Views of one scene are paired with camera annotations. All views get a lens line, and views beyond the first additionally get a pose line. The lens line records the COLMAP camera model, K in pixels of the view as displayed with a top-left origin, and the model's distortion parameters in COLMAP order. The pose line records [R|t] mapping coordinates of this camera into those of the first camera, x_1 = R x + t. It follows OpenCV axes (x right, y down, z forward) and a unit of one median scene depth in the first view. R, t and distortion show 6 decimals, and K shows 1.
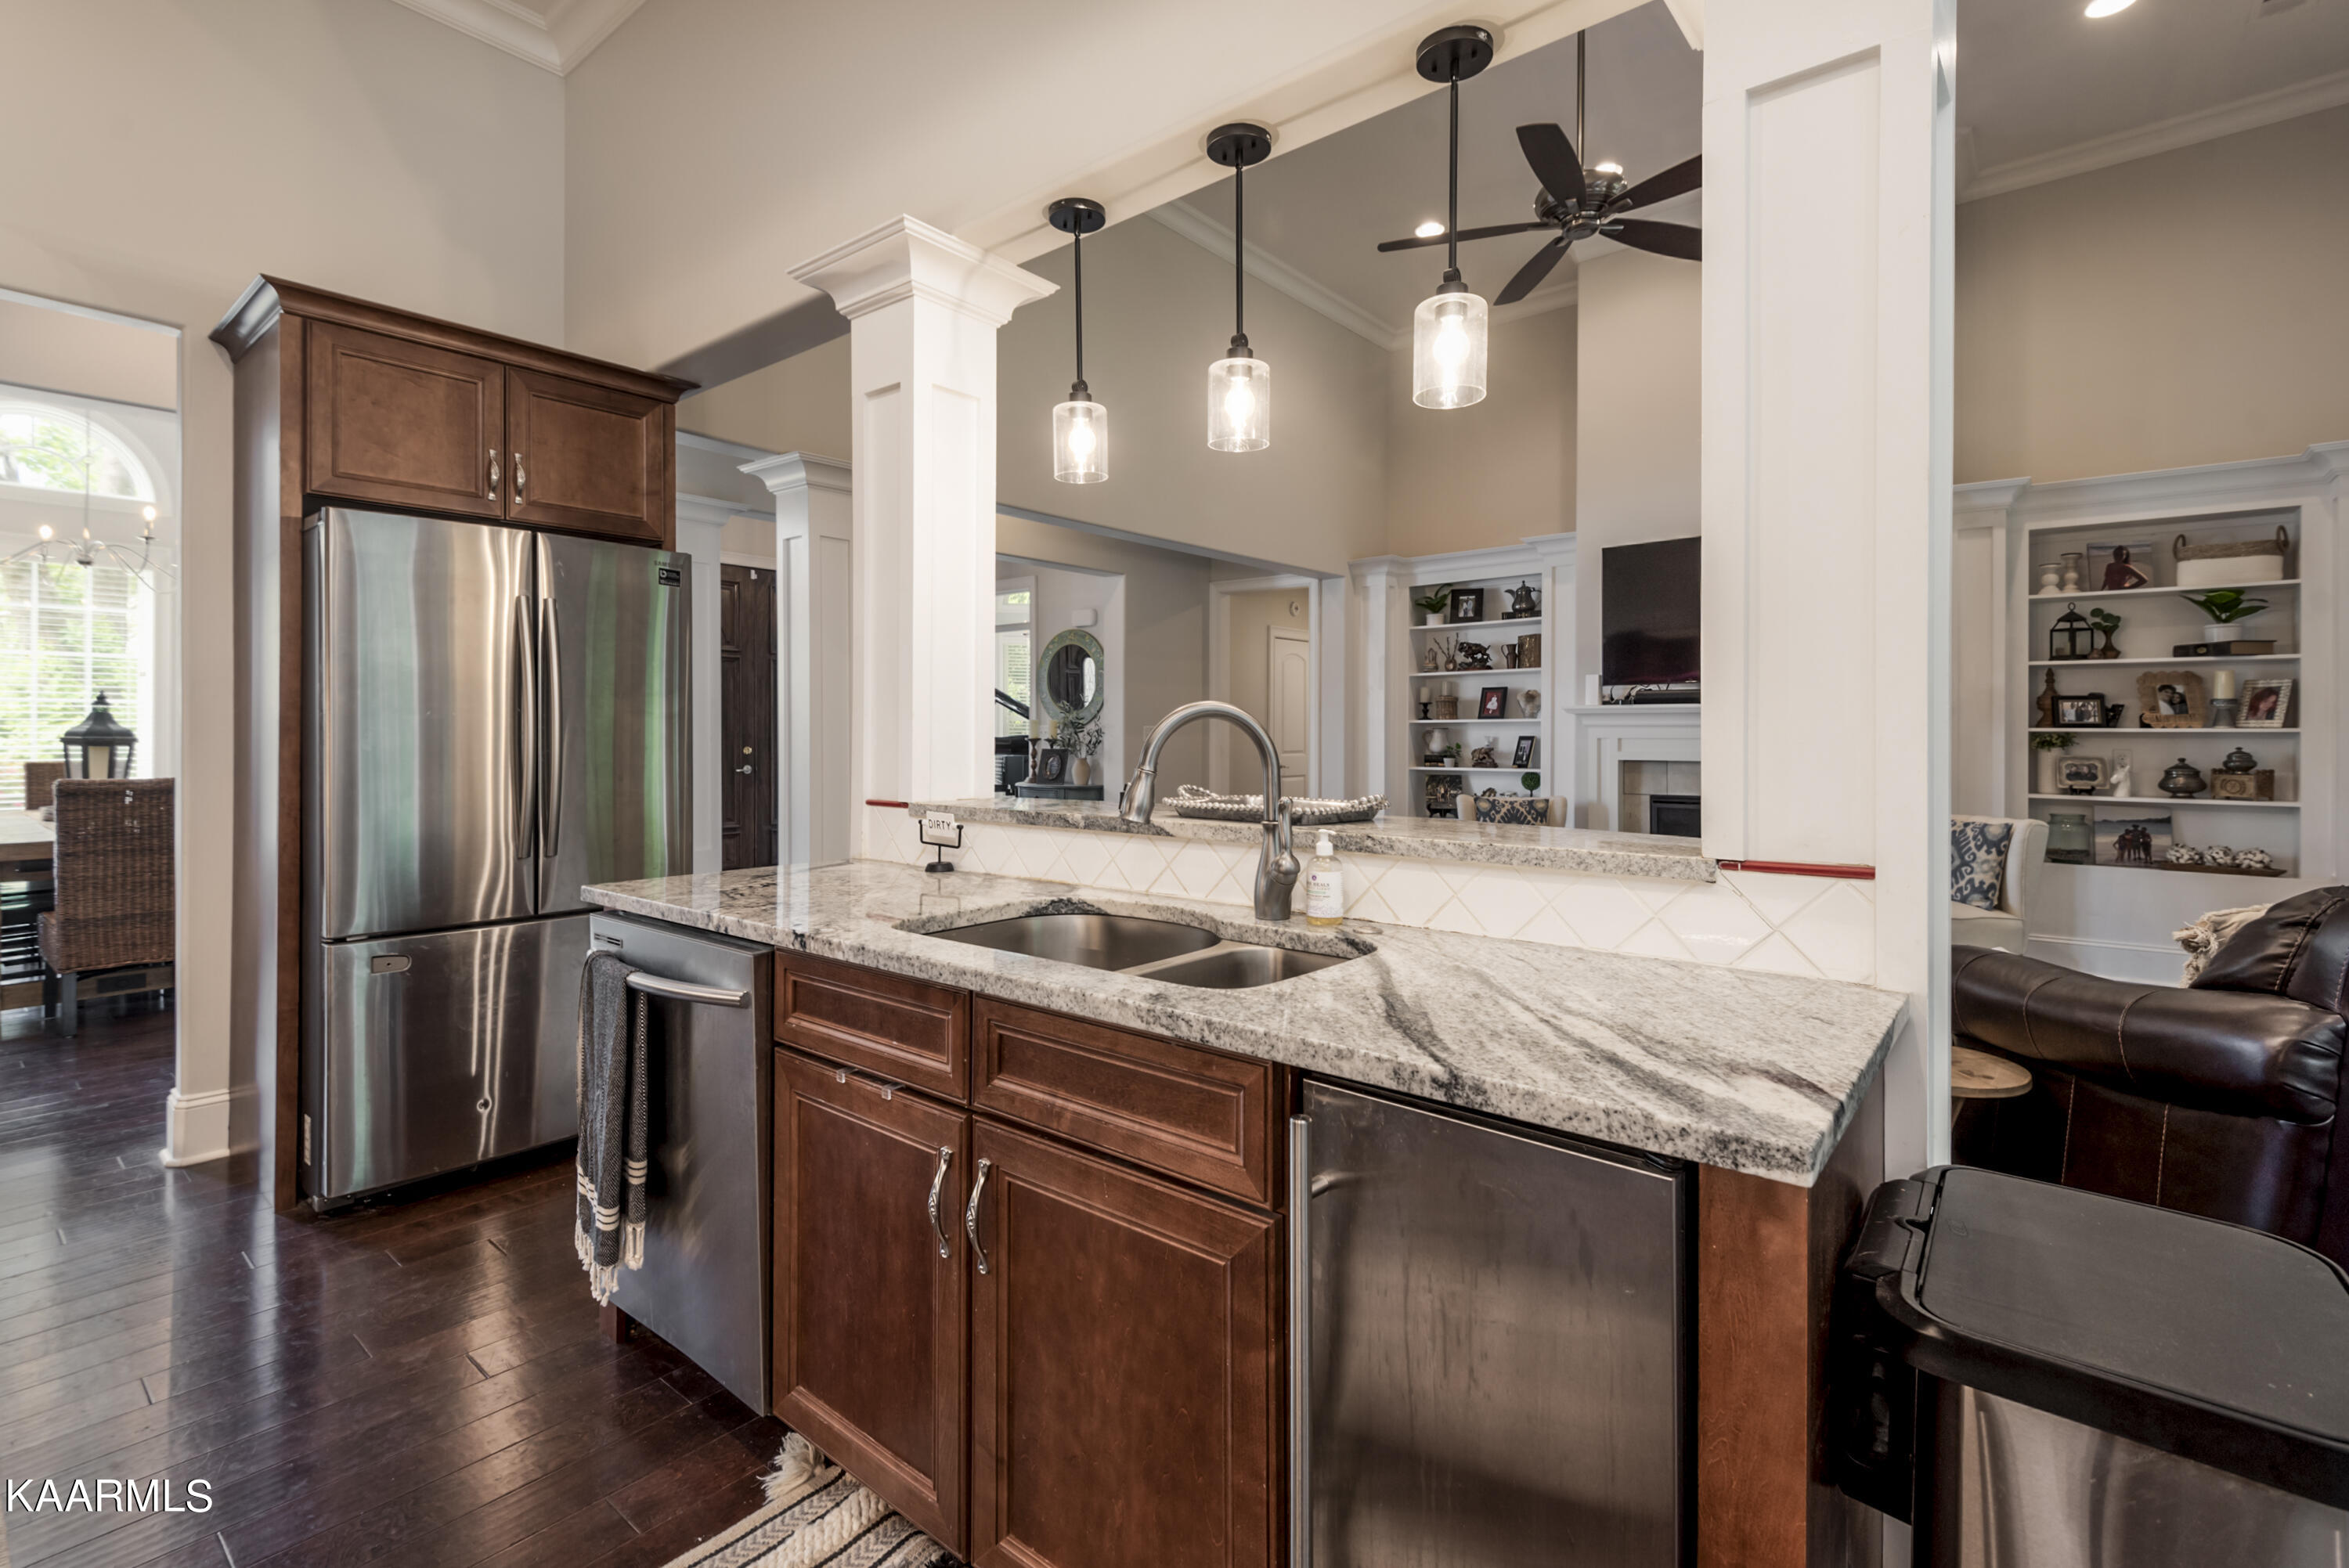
lens RADIAL K [[1069.8, 0, 1199.9], [0, 1069.8, 729.0], [0, 0, 1]] dist [0.009777, -0.004318]
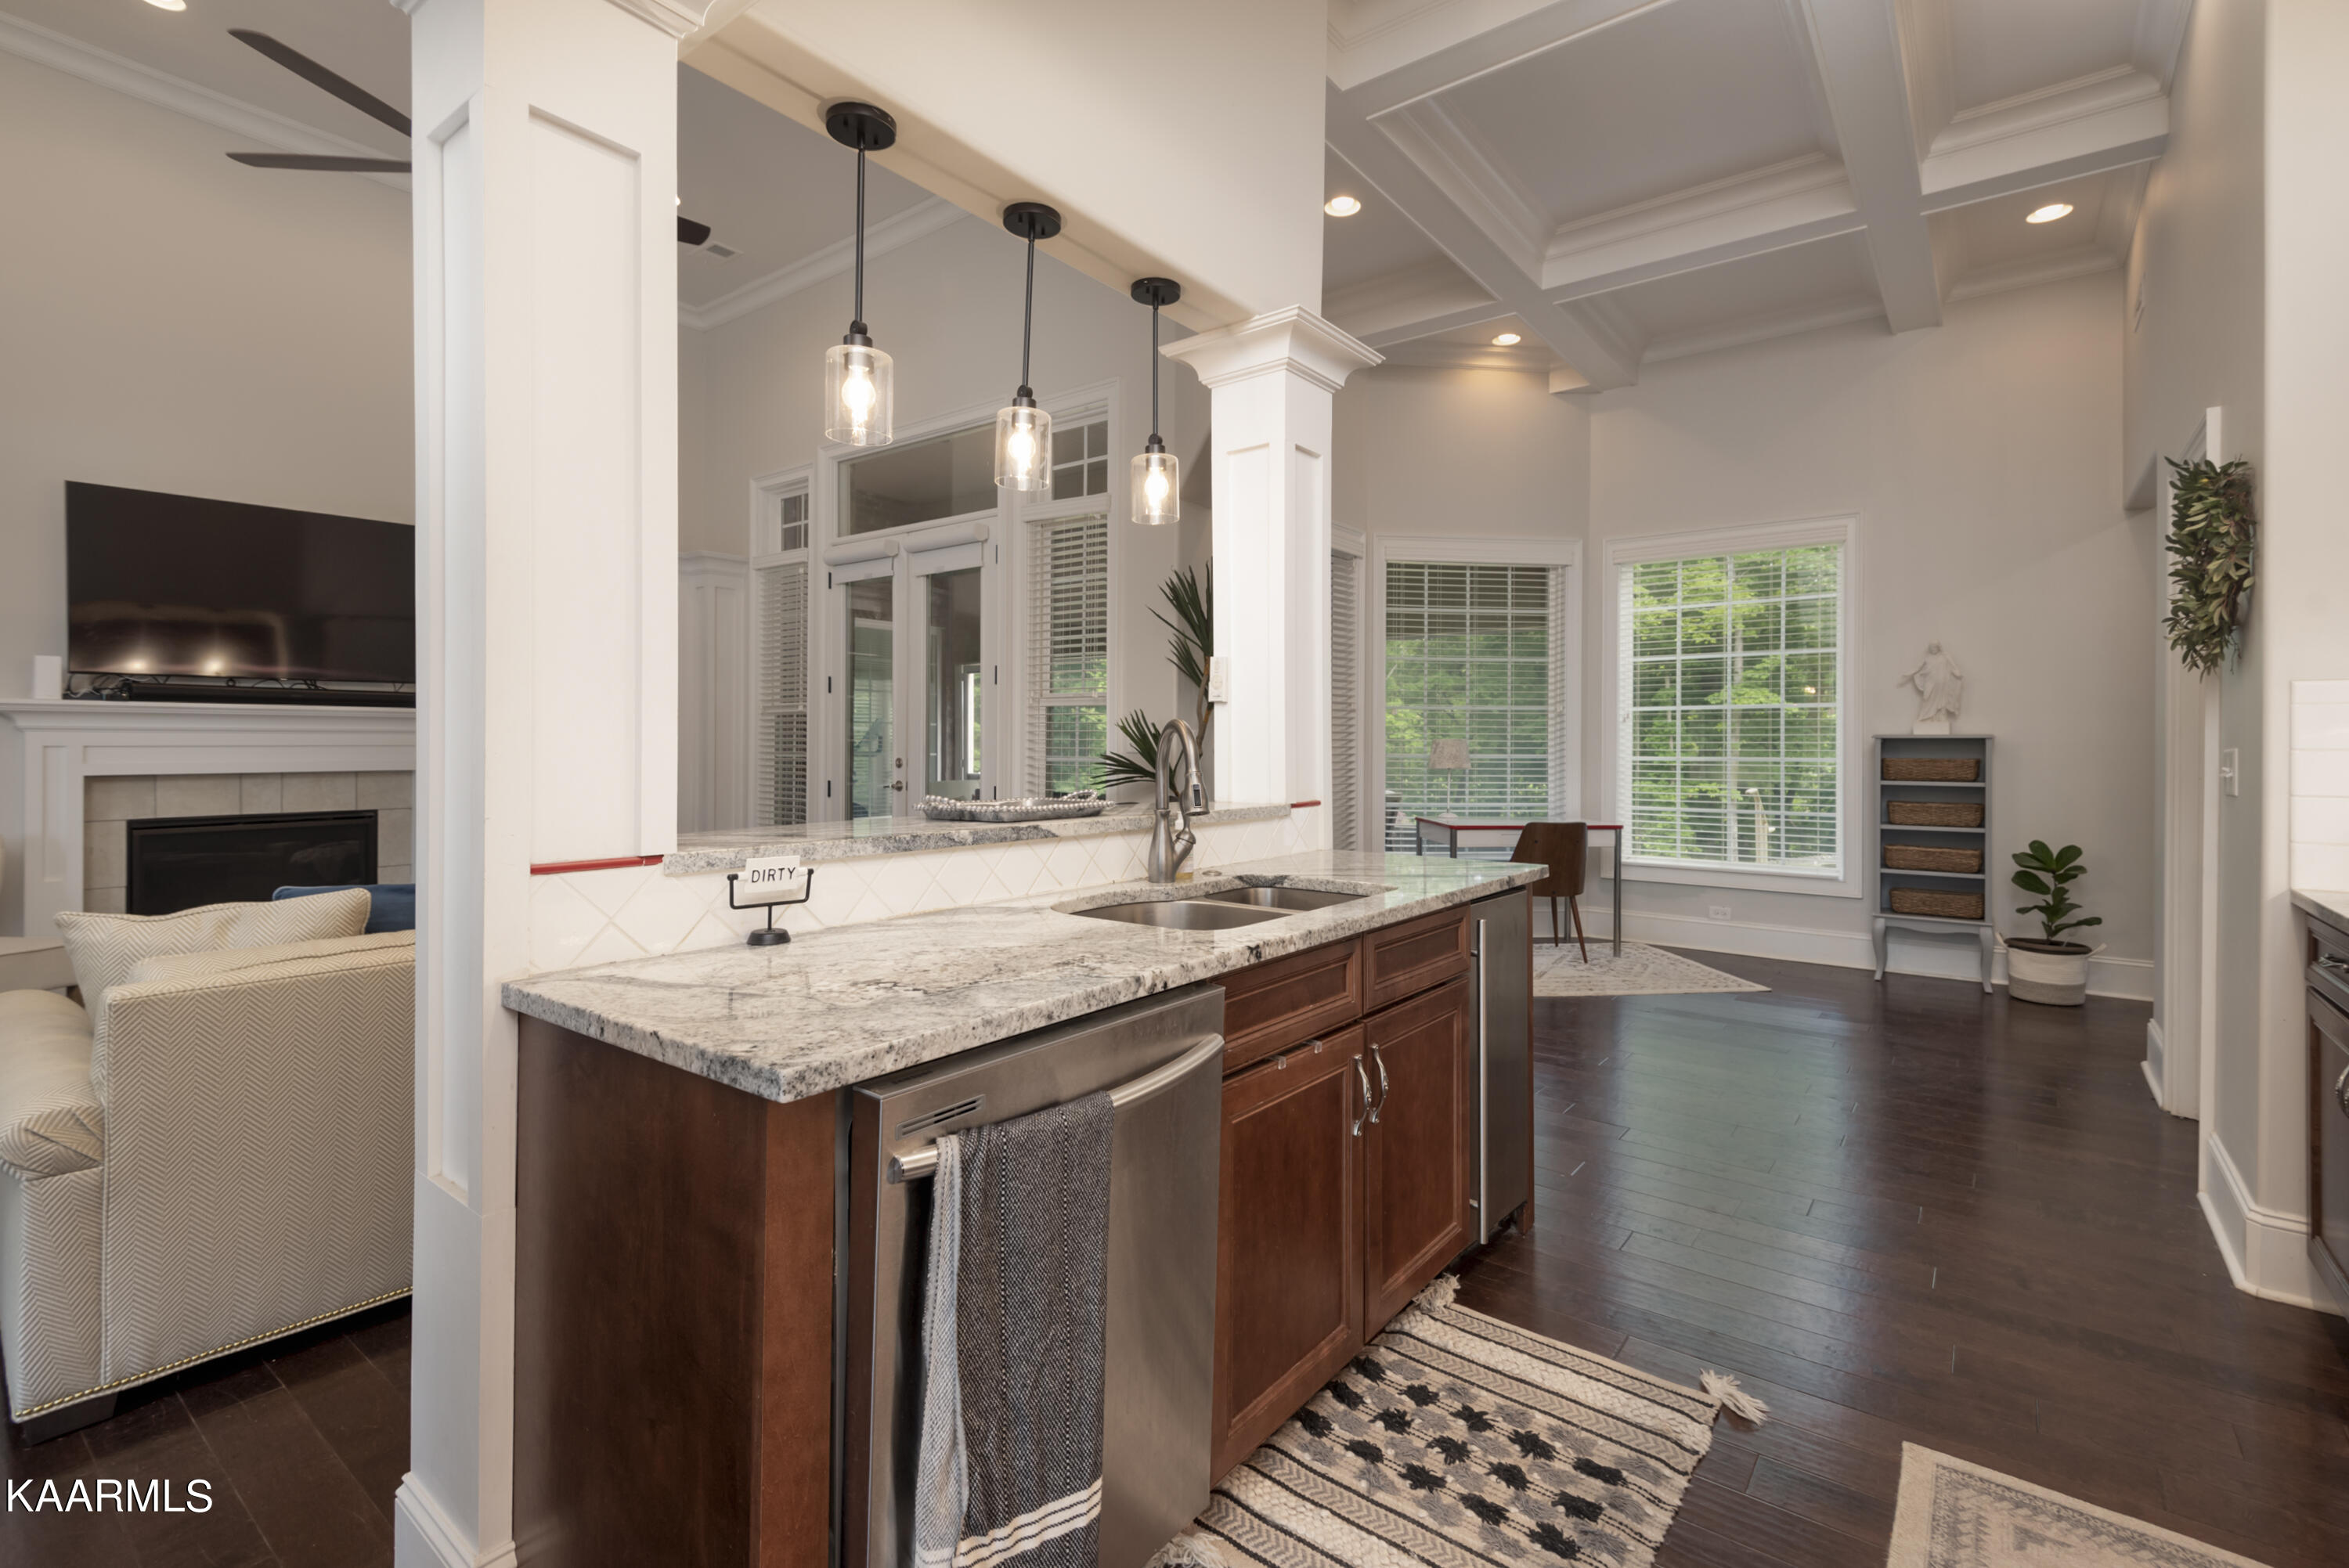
lens RADIAL K [[1069.8, 0, 1170.6], [0, 1069.8, 737.7], [0, 0, 1]] dist [0.009777, -0.004318]
pose [[-0.021222, 0.004908, 0.999763, -0.940196], [-0.008761, 0.999949, -0.005095, 0.002322], [-0.999736, -0.008867, -0.021178, 0.758844]]
